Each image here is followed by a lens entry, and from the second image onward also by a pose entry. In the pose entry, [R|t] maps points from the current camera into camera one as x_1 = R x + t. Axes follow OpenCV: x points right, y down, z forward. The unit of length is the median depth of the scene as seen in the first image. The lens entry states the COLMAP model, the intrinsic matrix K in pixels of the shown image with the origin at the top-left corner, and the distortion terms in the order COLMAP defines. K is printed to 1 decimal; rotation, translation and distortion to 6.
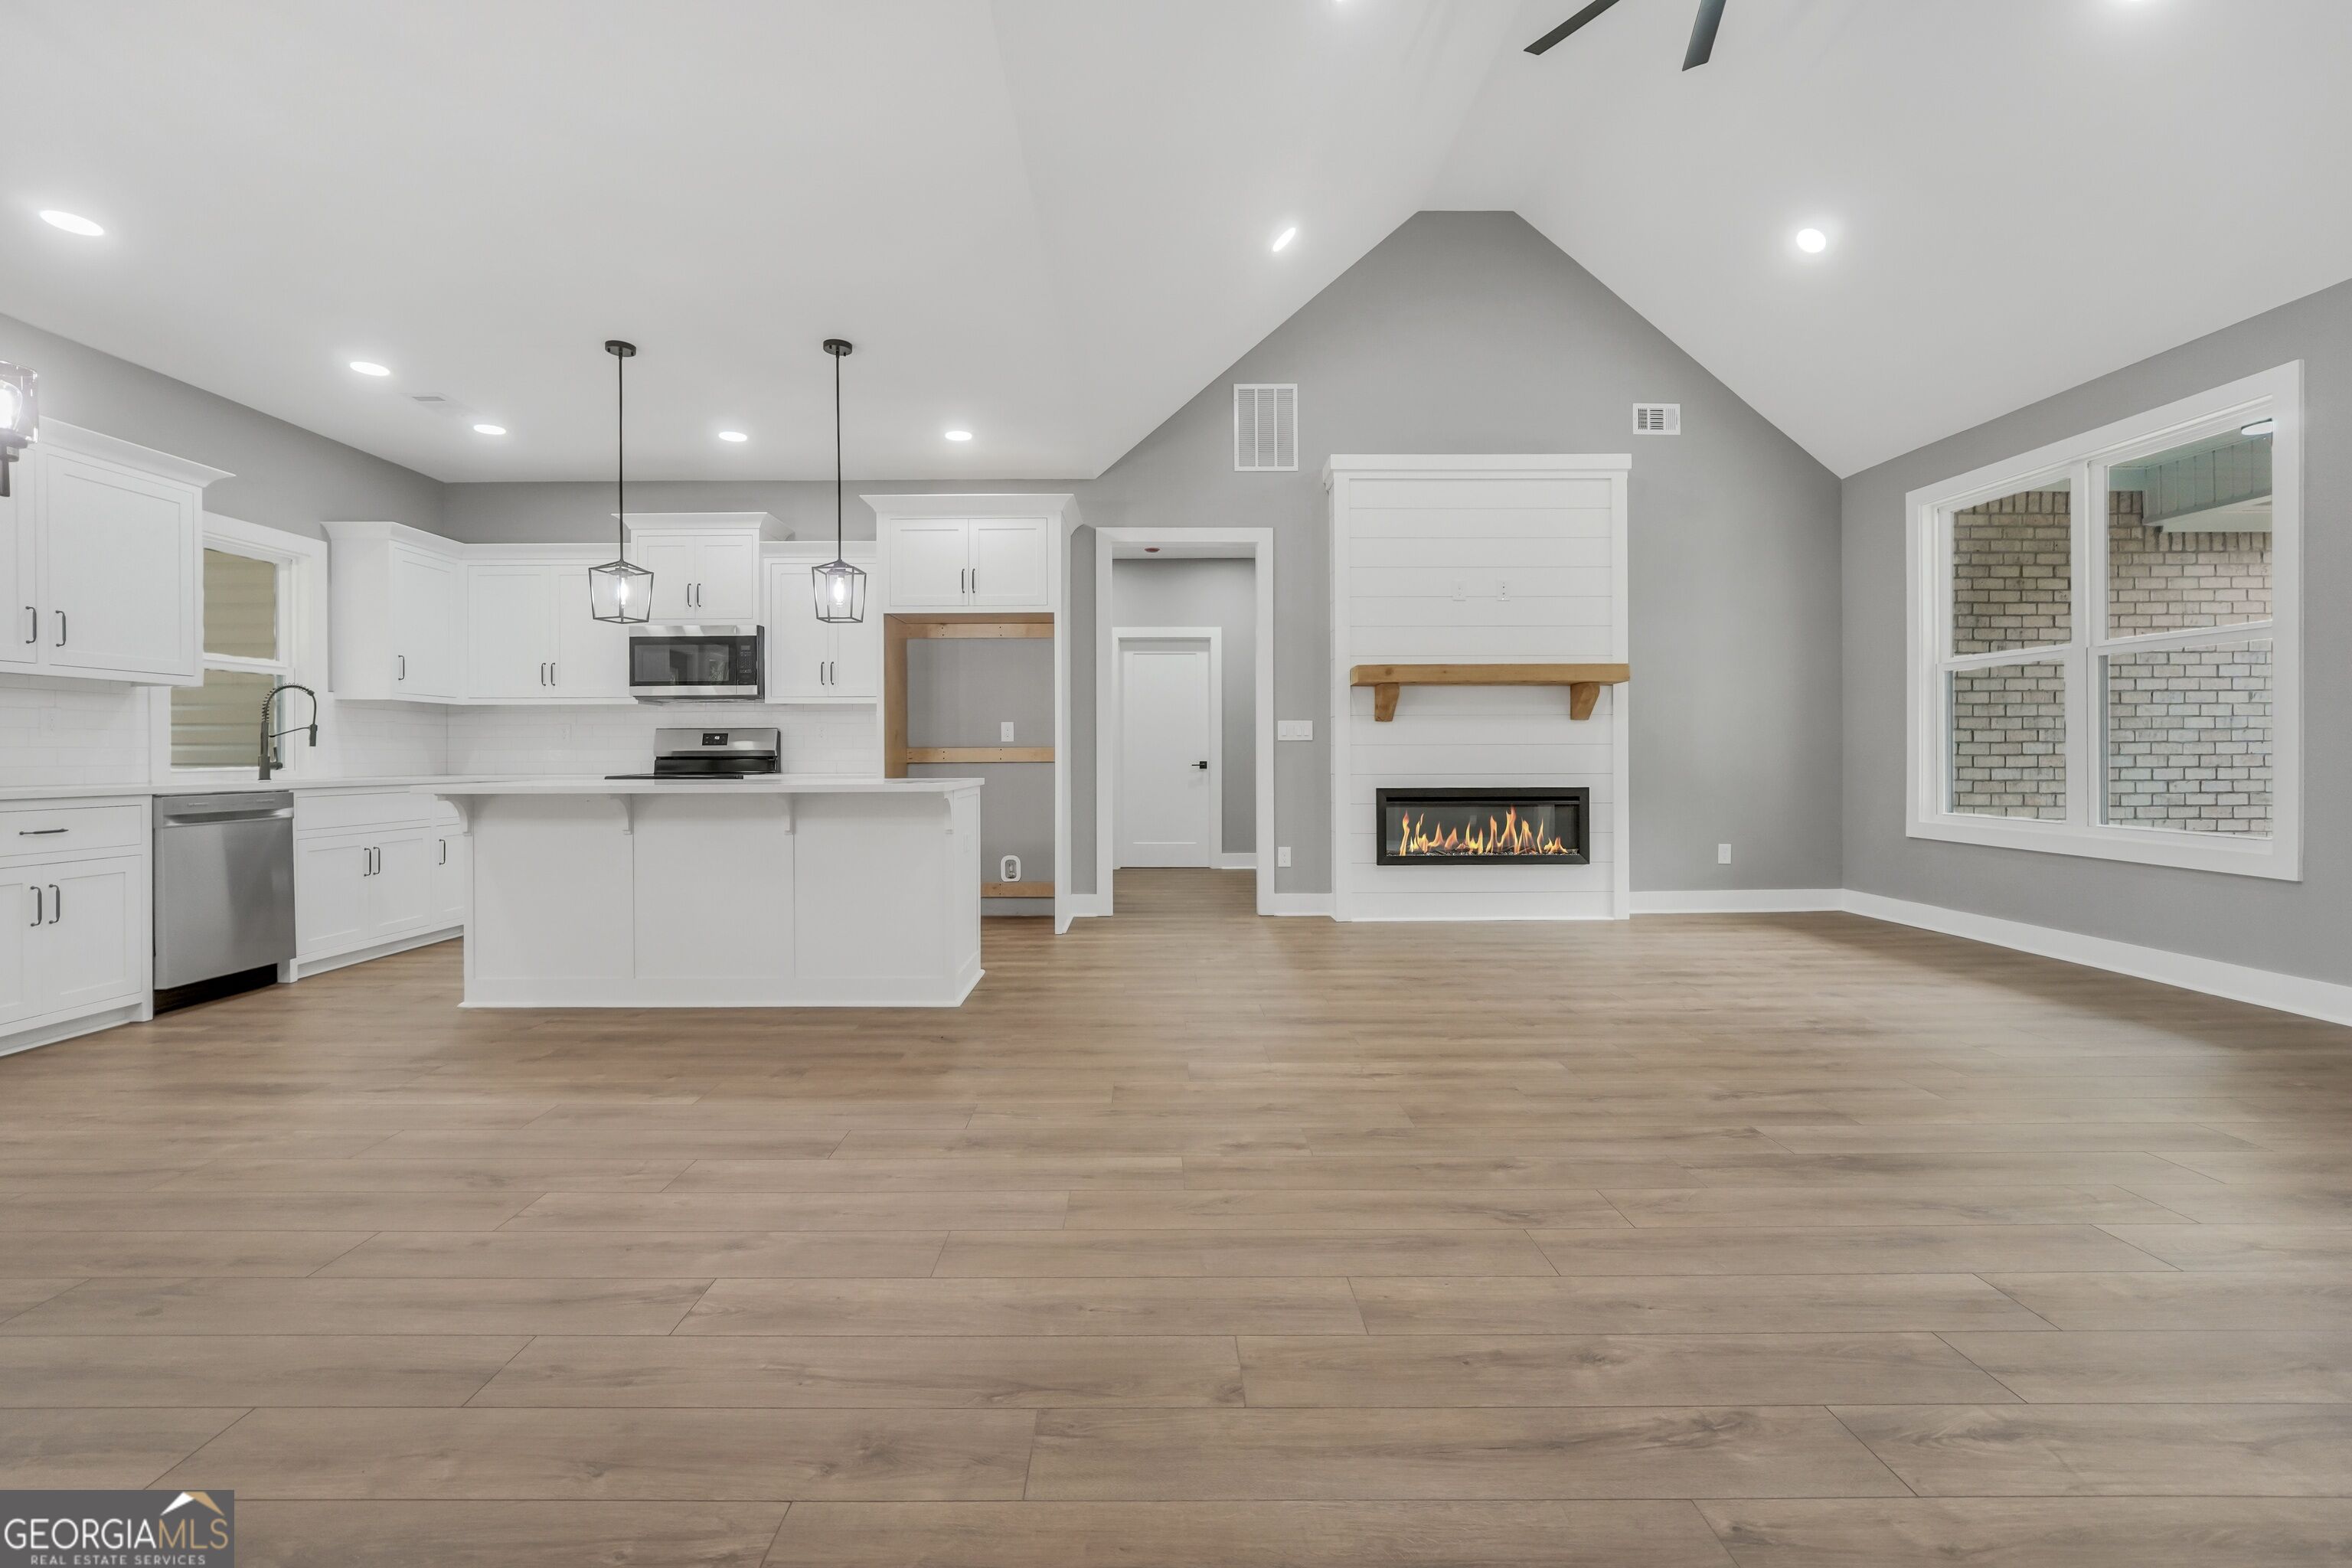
lens RADIAL K [[1002.5, 0, 1152.4], [0, 1002.5, 753.5], [0, 0, 1]] dist [-0.019899, 0.007698]
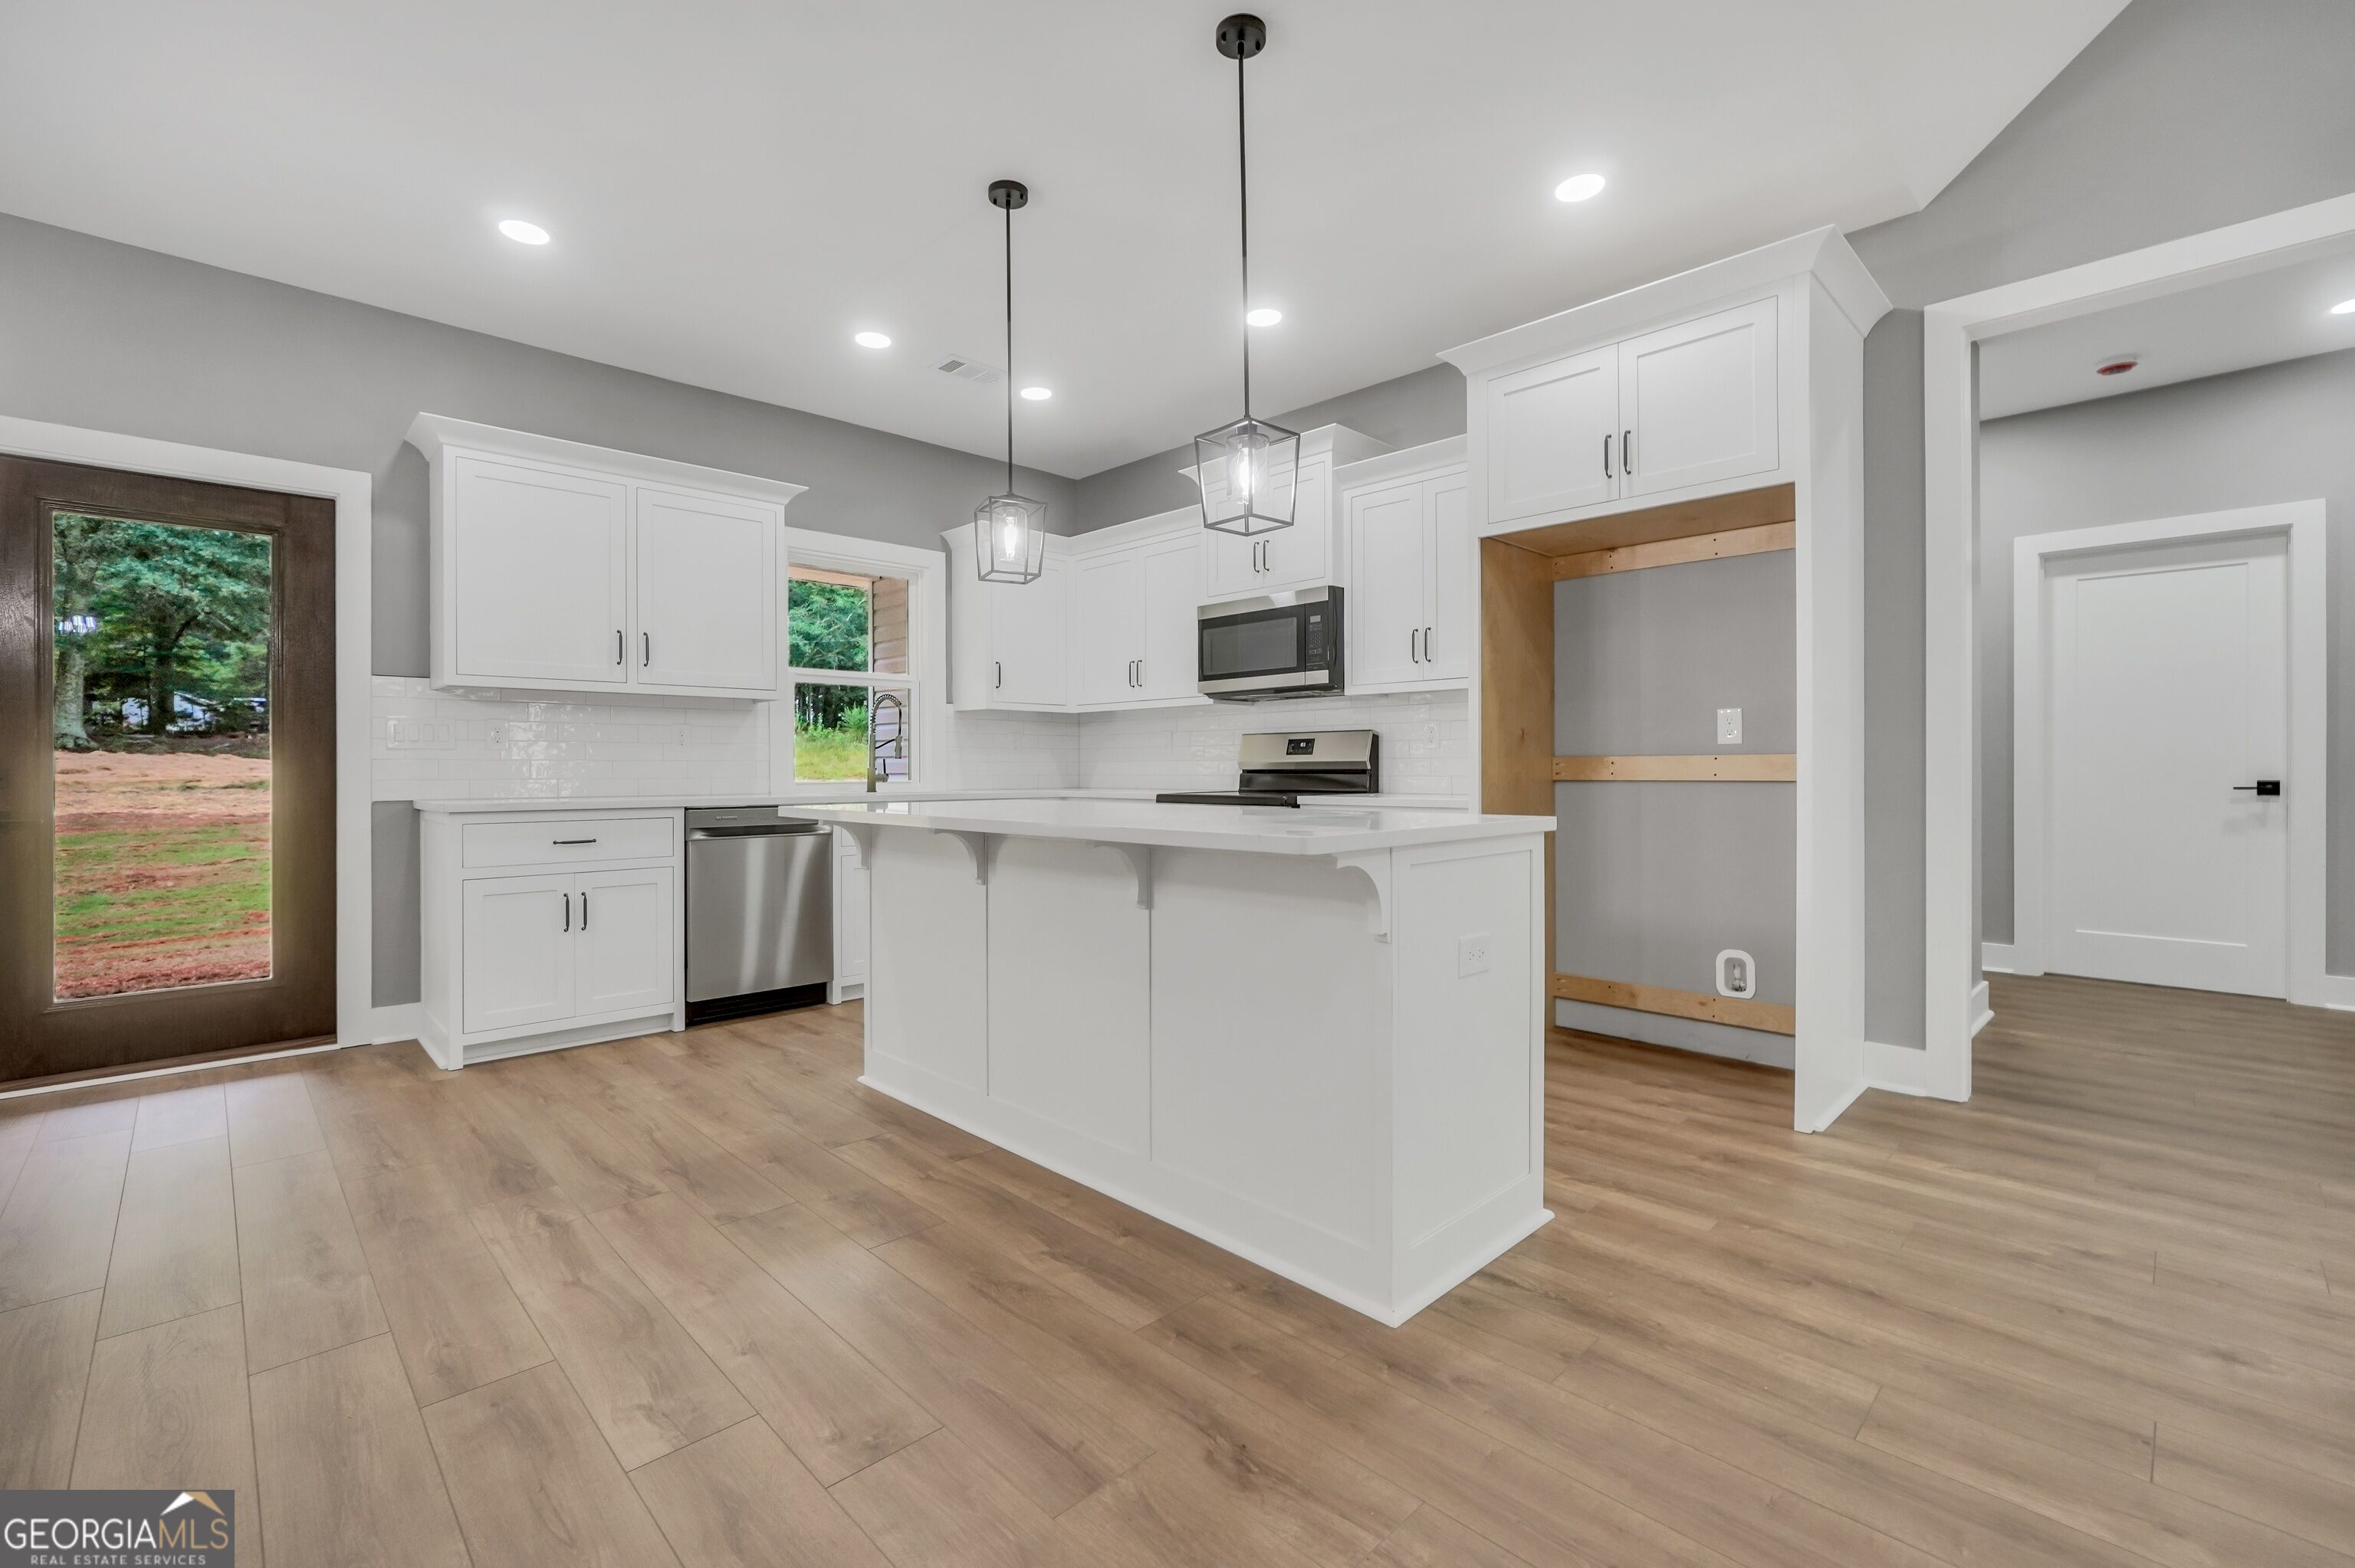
lens RADIAL K [[1003.7, 0, 1159.4], [0, 1003.7, 770.0], [0, 0, 1]] dist [-0.019899, 0.007698]
pose [[0.692716, 0.002365, -0.721207, 0.037030], [0.001131, 0.999990, 0.004365, -0.000014], [0.721210, -0.003839, 0.692706, 0.408538]]
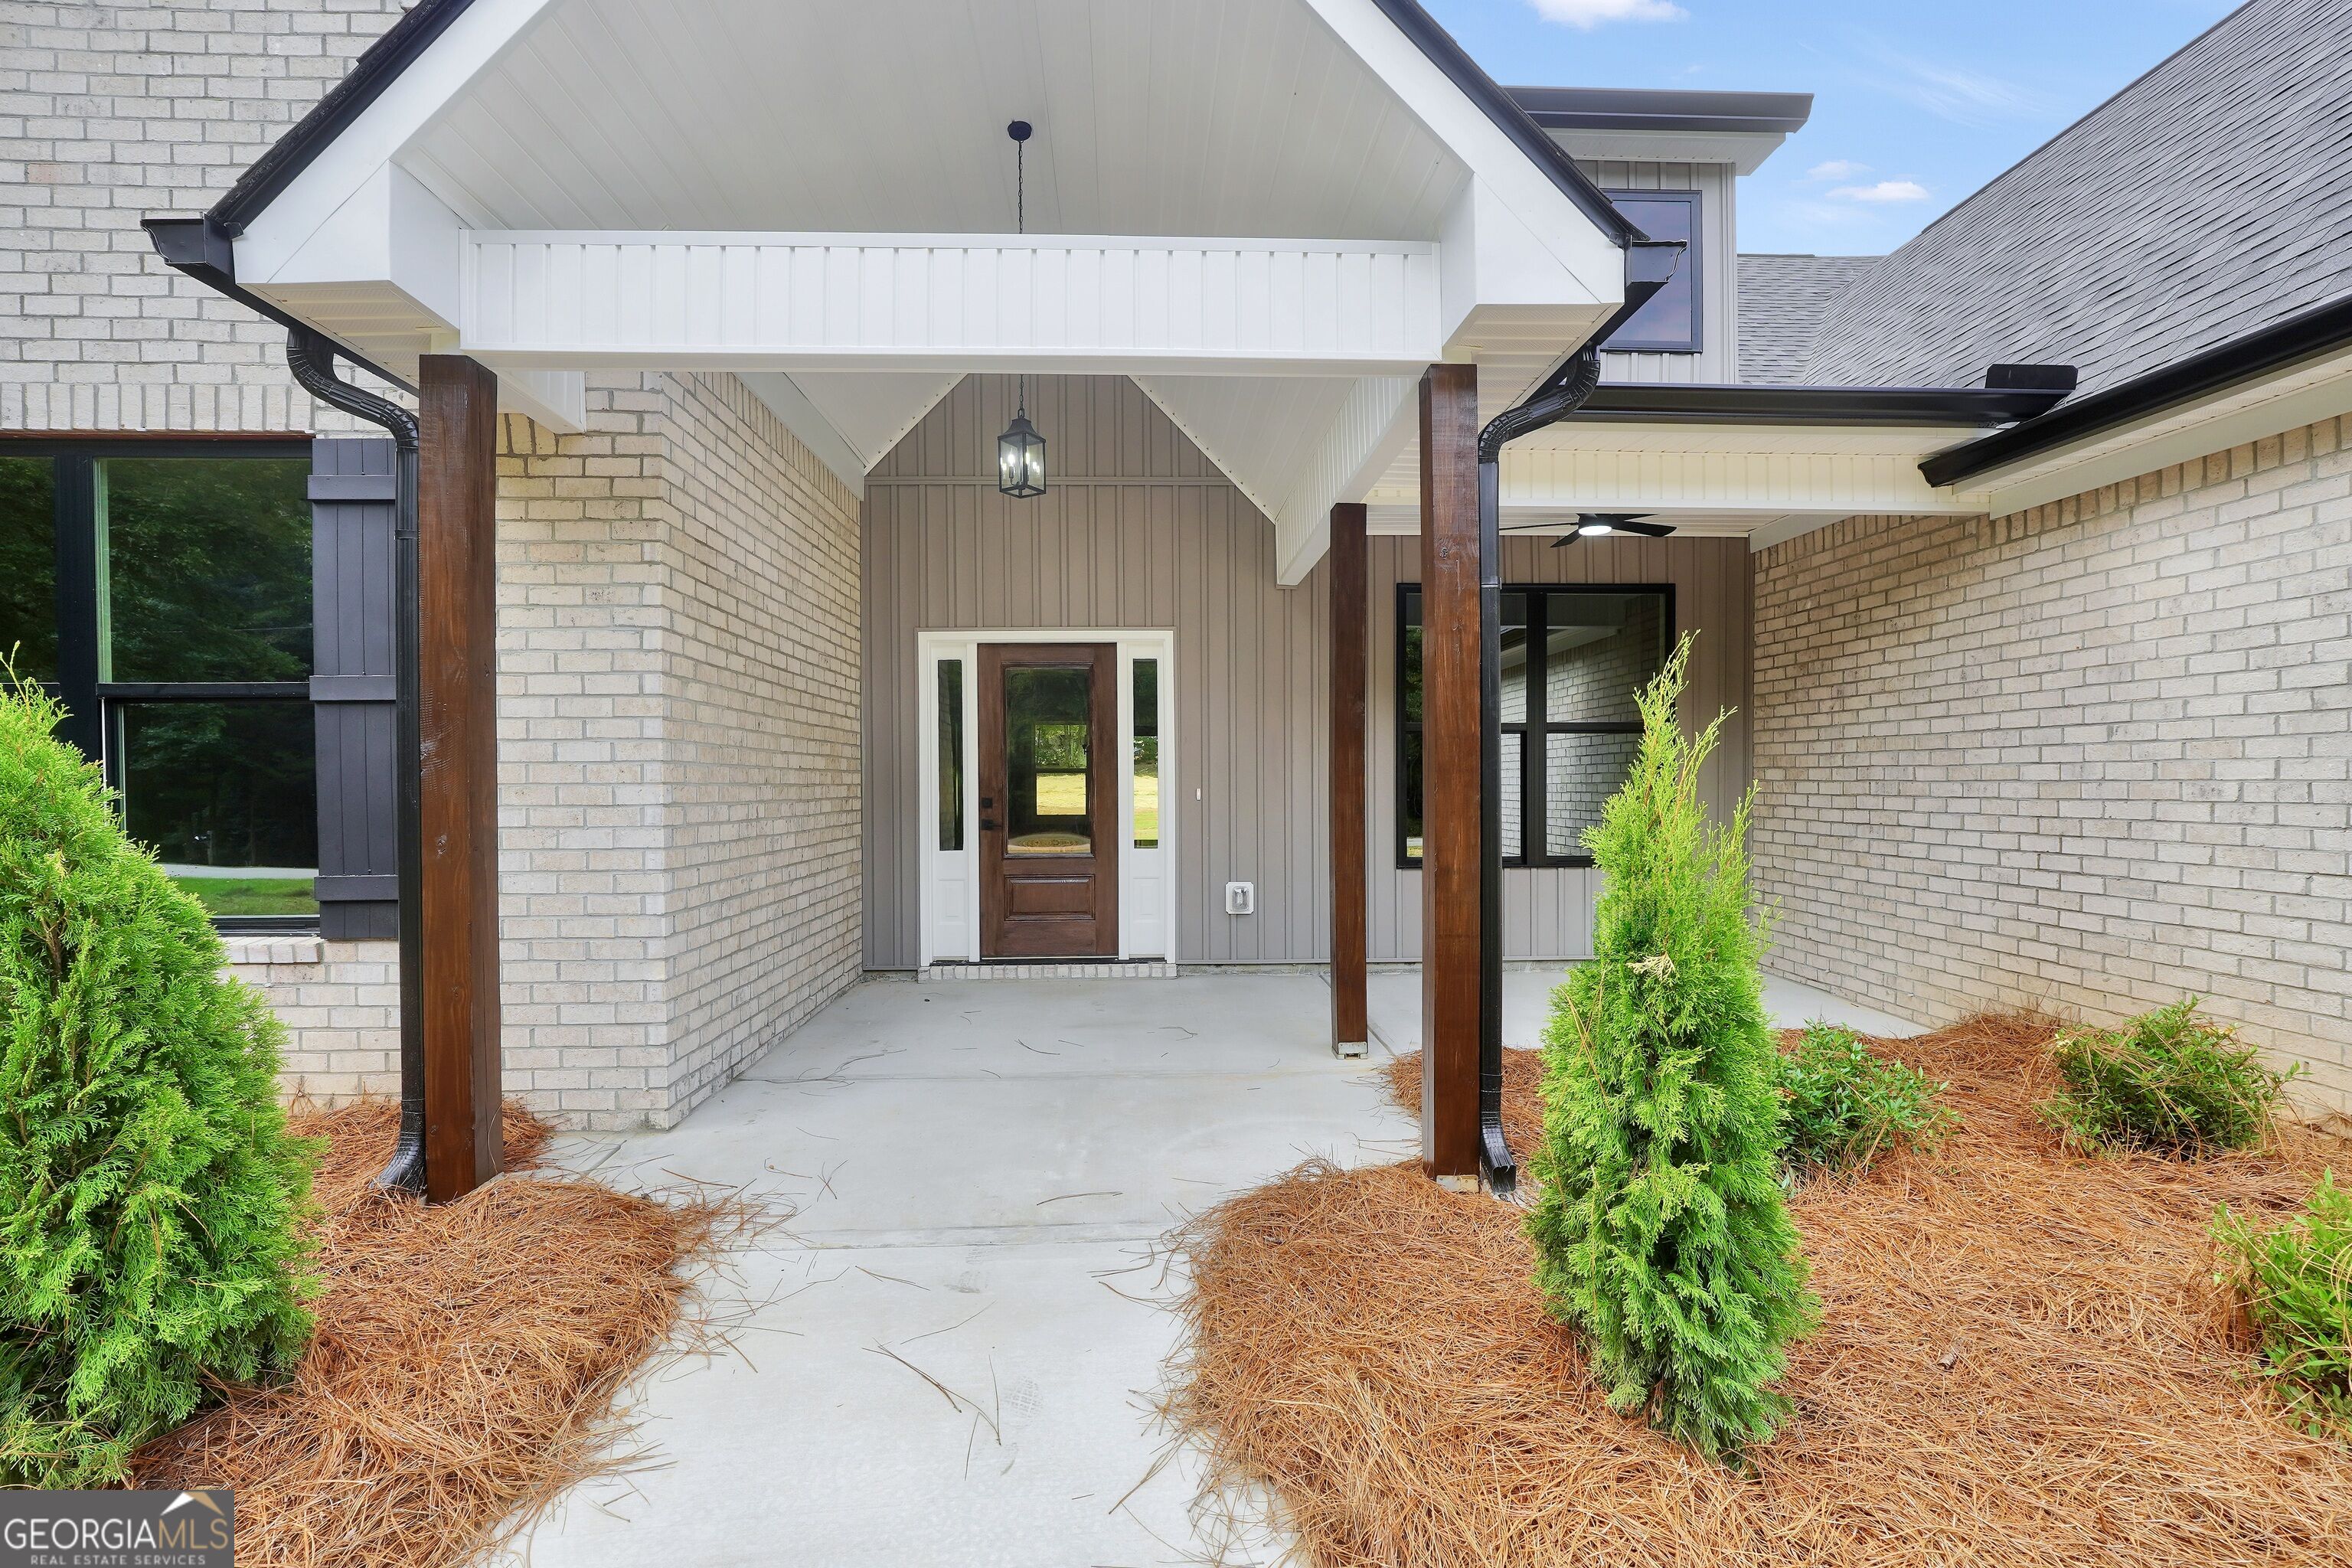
lens RADIAL K [[994.0, 0, 1175.8], [0, 994.0, 790.8], [0, 0, 1]] dist [-0.016134, 0.003497]
pose [[0.042236, 0.013495, -0.999017, 1.791381], [0.003813, 0.999899, 0.013668, -0.030727], [0.999100, -0.004386, 0.042181, 0.356026]]
